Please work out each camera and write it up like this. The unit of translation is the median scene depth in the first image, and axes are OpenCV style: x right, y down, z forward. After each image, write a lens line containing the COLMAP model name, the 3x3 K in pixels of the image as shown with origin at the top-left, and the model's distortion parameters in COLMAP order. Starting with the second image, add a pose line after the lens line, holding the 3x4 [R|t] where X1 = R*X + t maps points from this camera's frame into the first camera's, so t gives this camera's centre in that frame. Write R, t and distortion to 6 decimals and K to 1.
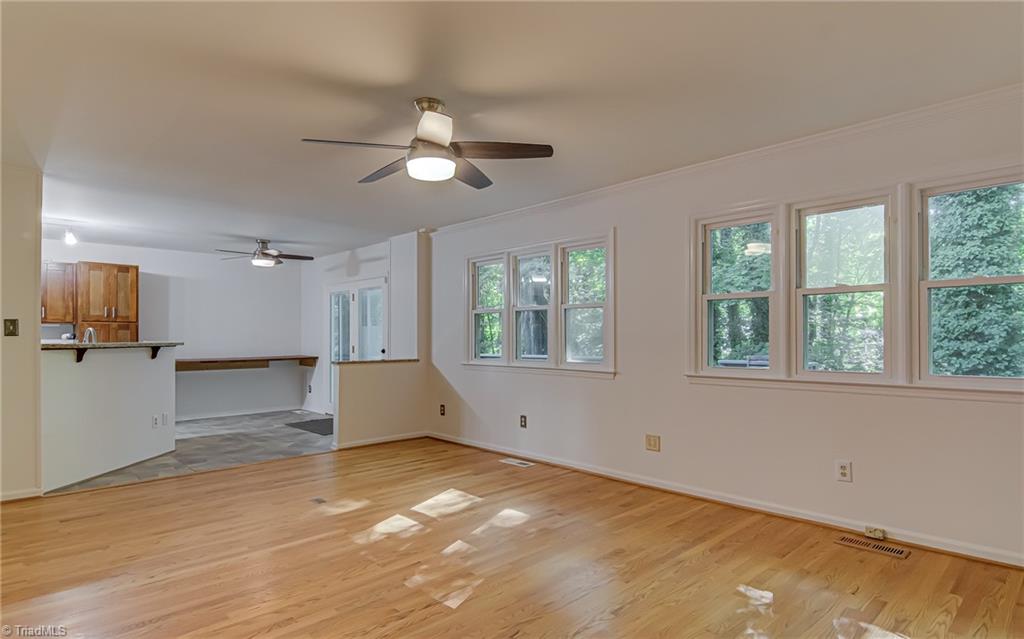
lens RADIAL K [[542.0, 0, 513.5], [0, 542.0, 331.8], [0, 0, 1]] dist [0.013704, -0.004490]
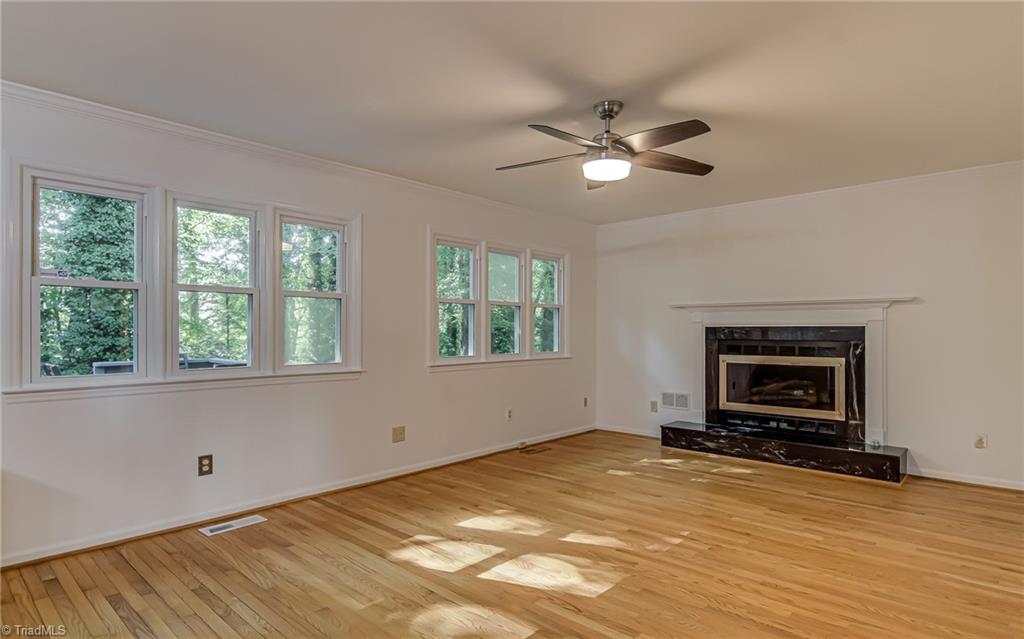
lens RADIAL K [[542.0, 0, 514.4], [0, 542.0, 328.2], [0, 0, 1]] dist [0.013704, -0.004490]
pose [[-0.051289, 0.008036, 0.998652, -0.756951], [-0.009003, 0.999923, -0.008509, 0.007720], [-0.998643, -0.009427, -0.051212, 0.790855]]
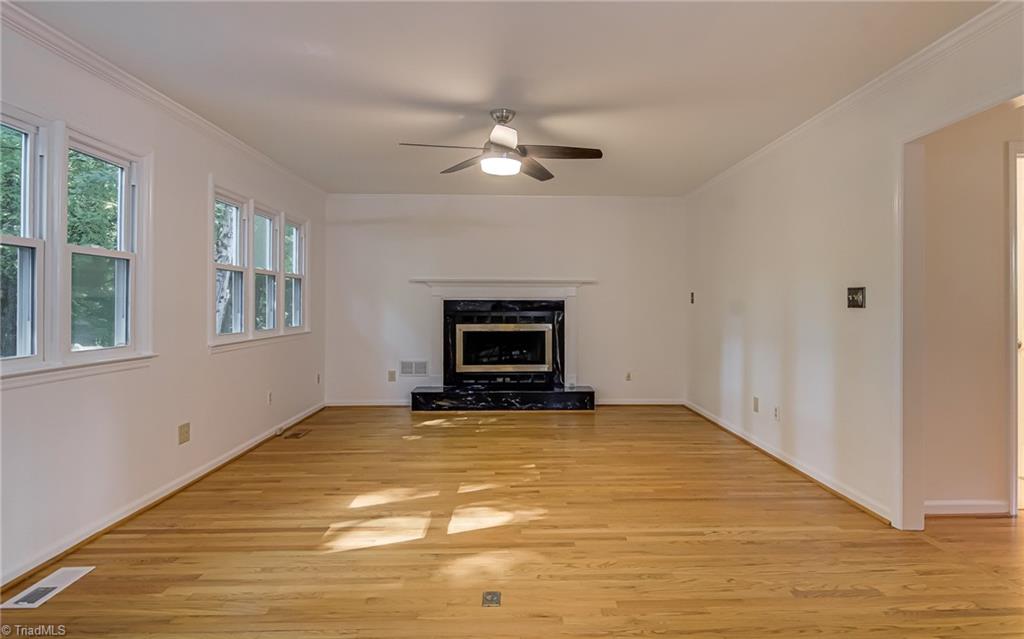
lens RADIAL K [[569.2, 0, 520.2], [0, 569.2, 300.2], [0, 0, 1]] dist [0.002890, -0.007429]
pose [[-0.731938, 0.006023, 0.681345, -0.675493], [-0.005883, 0.999868, -0.015158, 0.011798], [-0.681346, -0.015103, -0.731806, 1.224223]]
